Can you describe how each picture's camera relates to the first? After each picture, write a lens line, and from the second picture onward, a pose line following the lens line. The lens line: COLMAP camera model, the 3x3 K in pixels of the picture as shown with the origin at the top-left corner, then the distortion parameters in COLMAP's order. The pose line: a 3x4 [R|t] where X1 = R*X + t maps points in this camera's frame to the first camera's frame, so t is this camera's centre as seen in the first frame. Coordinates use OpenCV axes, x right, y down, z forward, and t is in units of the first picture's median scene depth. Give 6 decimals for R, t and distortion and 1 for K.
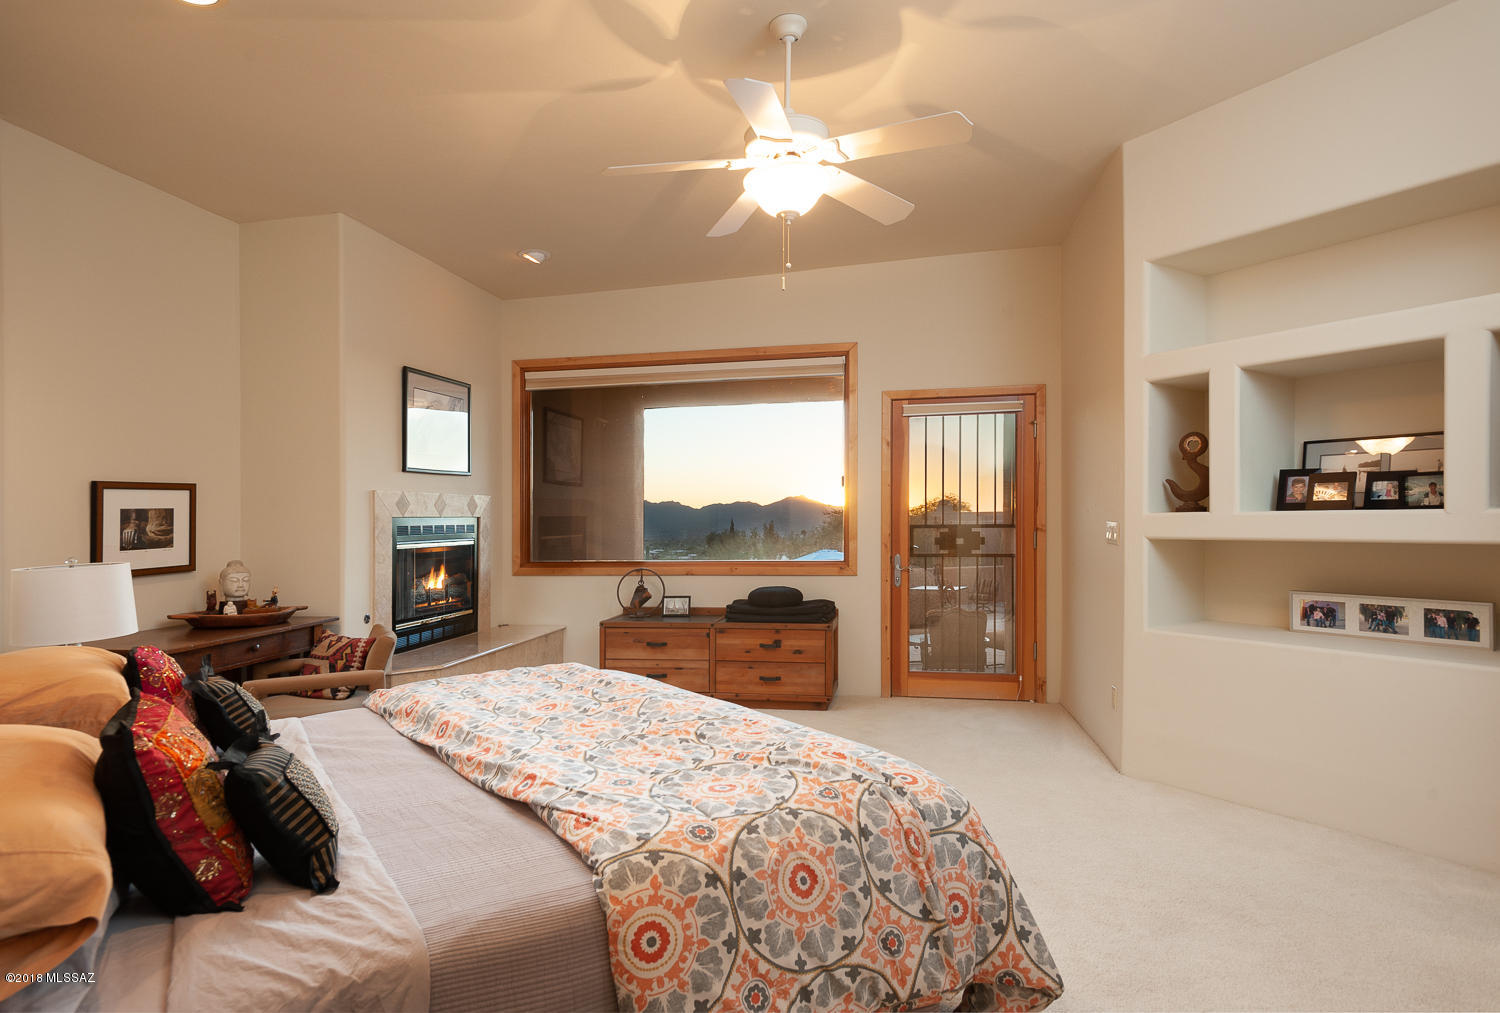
lens RADIAL K [[860.5, 0, 749.3], [0, 860.5, 528.5], [0, 0, 1]] dist [0.000279, -0.000267]
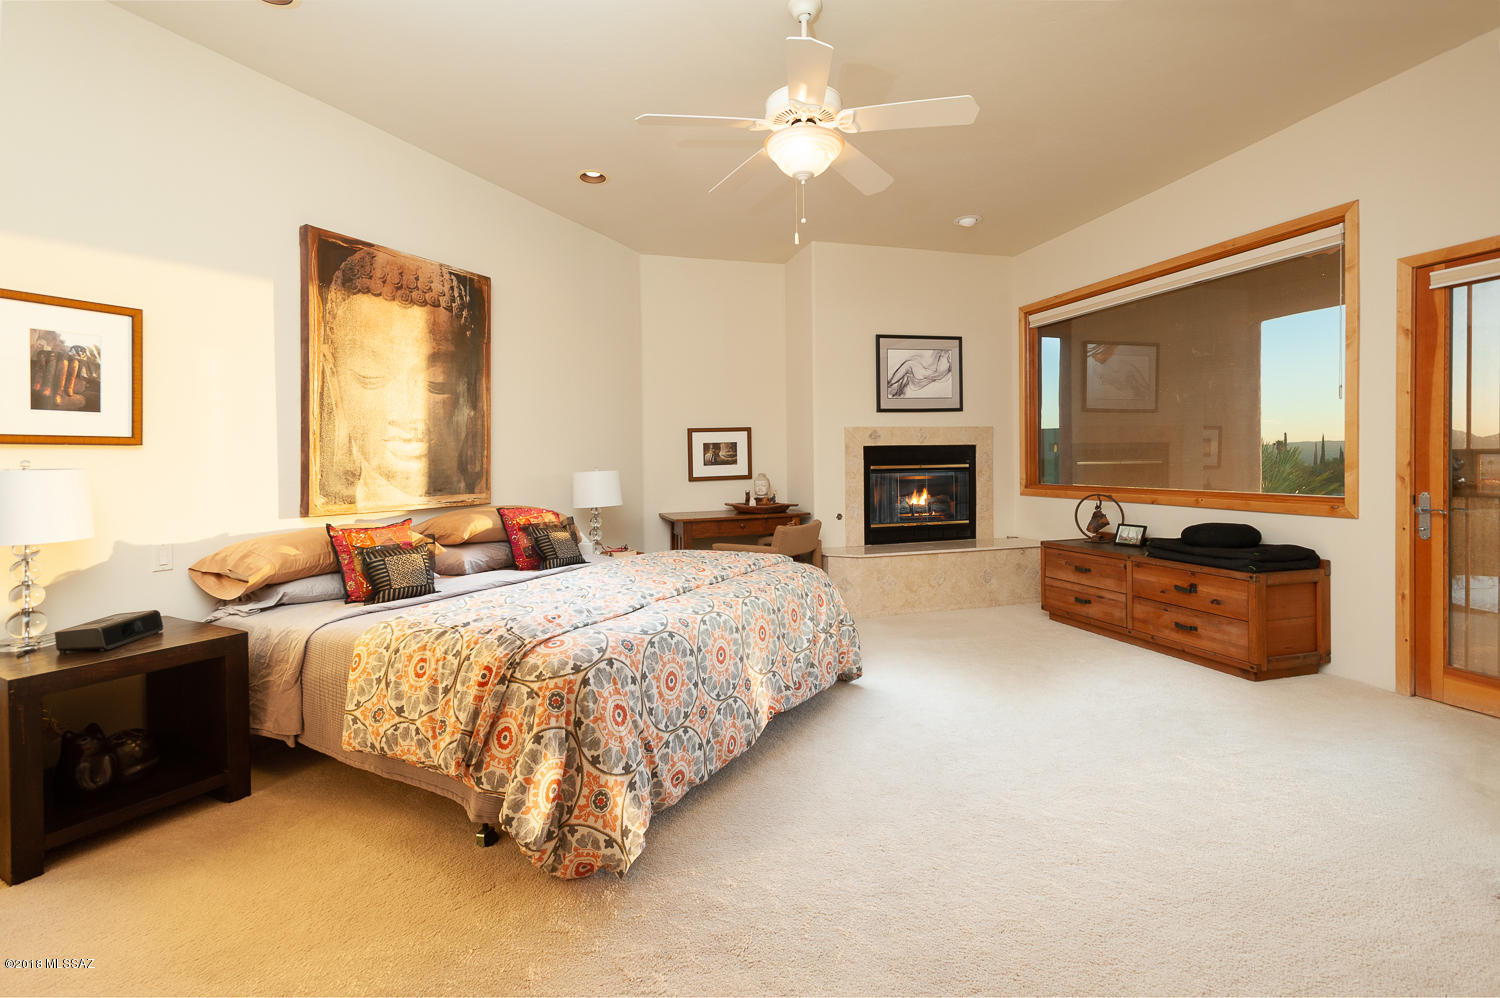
lens RADIAL K [[720.1, 0, 751.6], [0, 720.1, 467.1], [0, 0, 1]] dist [0.011402, -0.000472]
pose [[0.450403, 0.017394, -0.892656, 0.474267], [-0.001694, 0.999825, 0.018628, 0.000095], [0.892824, -0.006878, 0.450354, 0.277430]]
